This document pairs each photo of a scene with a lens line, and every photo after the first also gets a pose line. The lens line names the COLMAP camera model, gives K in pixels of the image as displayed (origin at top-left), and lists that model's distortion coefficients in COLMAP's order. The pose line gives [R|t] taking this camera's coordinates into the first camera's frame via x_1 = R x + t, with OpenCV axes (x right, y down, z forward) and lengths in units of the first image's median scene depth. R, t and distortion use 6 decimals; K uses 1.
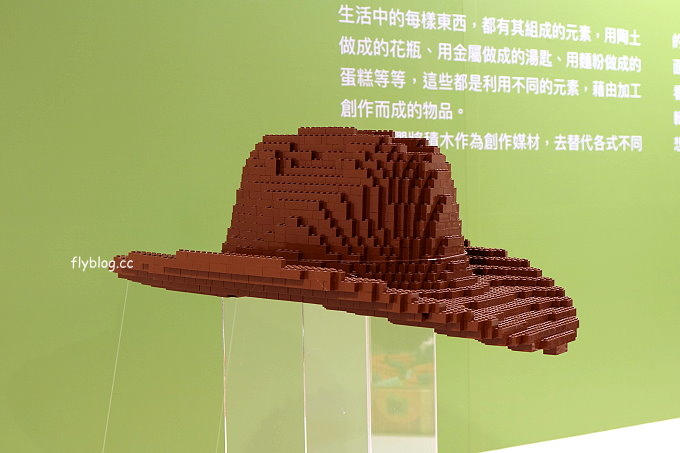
lens RADIAL K [[957.7, 0, 338.7], [0, 957.7, 224.7], [0, 0, 1]] dist [-0.026302, 0.000000]
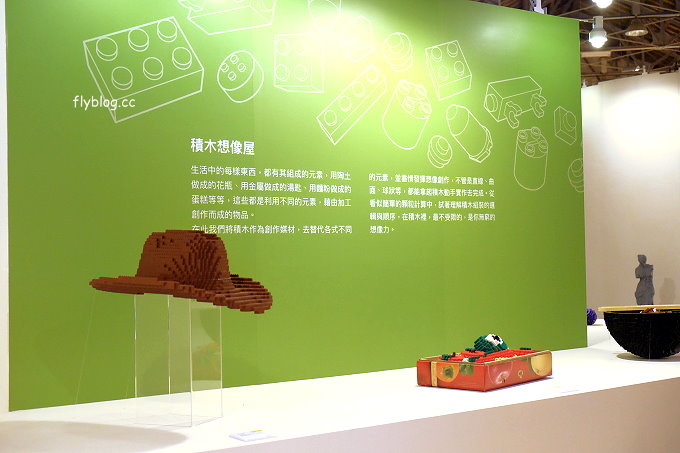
lens RADIAL K [[912.5, 0, 341.8], [0, 912.5, 229.5], [0, 0, 1]] dist [0.044324, 0.000000]
pose [[0.993618, 0.005600, 0.112657, 0.138036], [0.000975, 0.998303, -0.058222, 0.038420], [-0.112792, 0.057960, 0.991927, -1.362797]]
